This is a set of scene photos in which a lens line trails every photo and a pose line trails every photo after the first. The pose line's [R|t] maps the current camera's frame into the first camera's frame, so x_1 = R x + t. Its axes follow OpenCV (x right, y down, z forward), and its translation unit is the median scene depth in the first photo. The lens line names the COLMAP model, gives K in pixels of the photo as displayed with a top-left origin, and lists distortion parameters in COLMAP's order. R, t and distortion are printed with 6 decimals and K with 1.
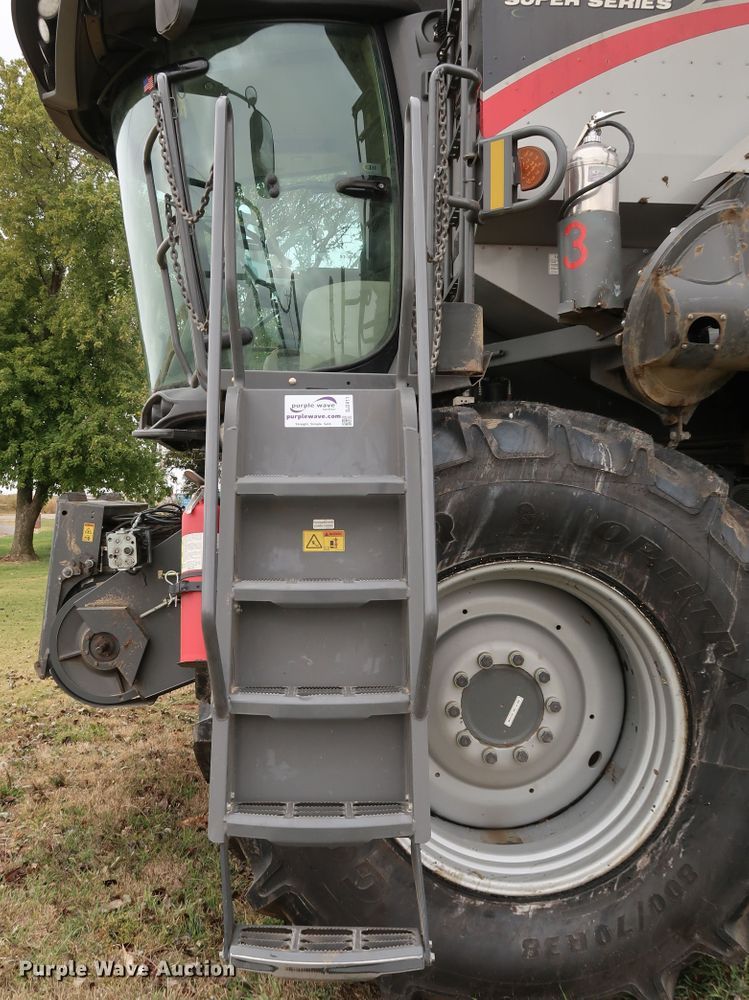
lens RADIAL K [[830.3, 0, 412.1], [0, 830.3, 464.9], [0, 0, 1]] dist [-0.008898, 0.000065]
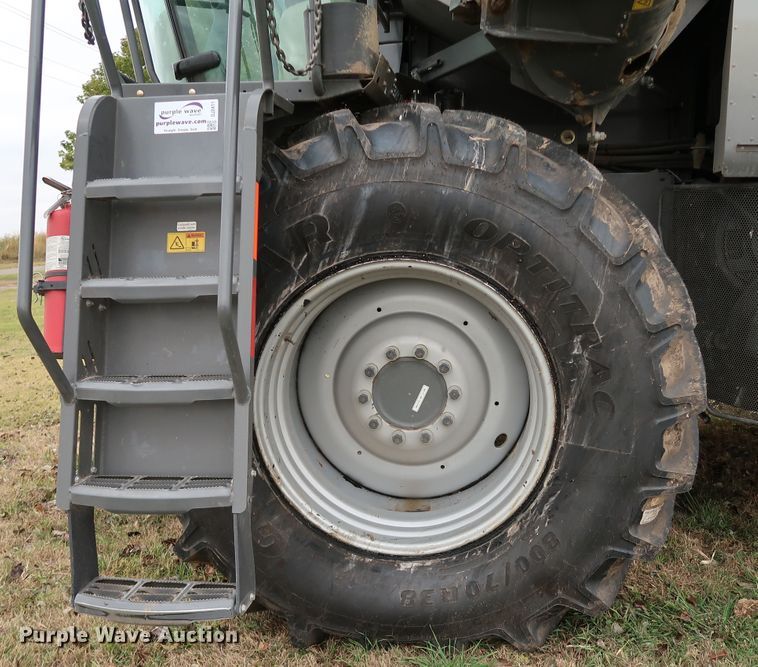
lens RADIAL K [[727.8, 0, 379.0], [0, 727.8, 333.5], [0, 0, 1]] dist [-0.021859, 0.015853]
pose [[0.995002, -0.008965, -0.099449, 0.200450], [0.028309, 0.980424, 0.194850, 0.028411], [0.095756, -0.196692, 0.975778, 0.086913]]
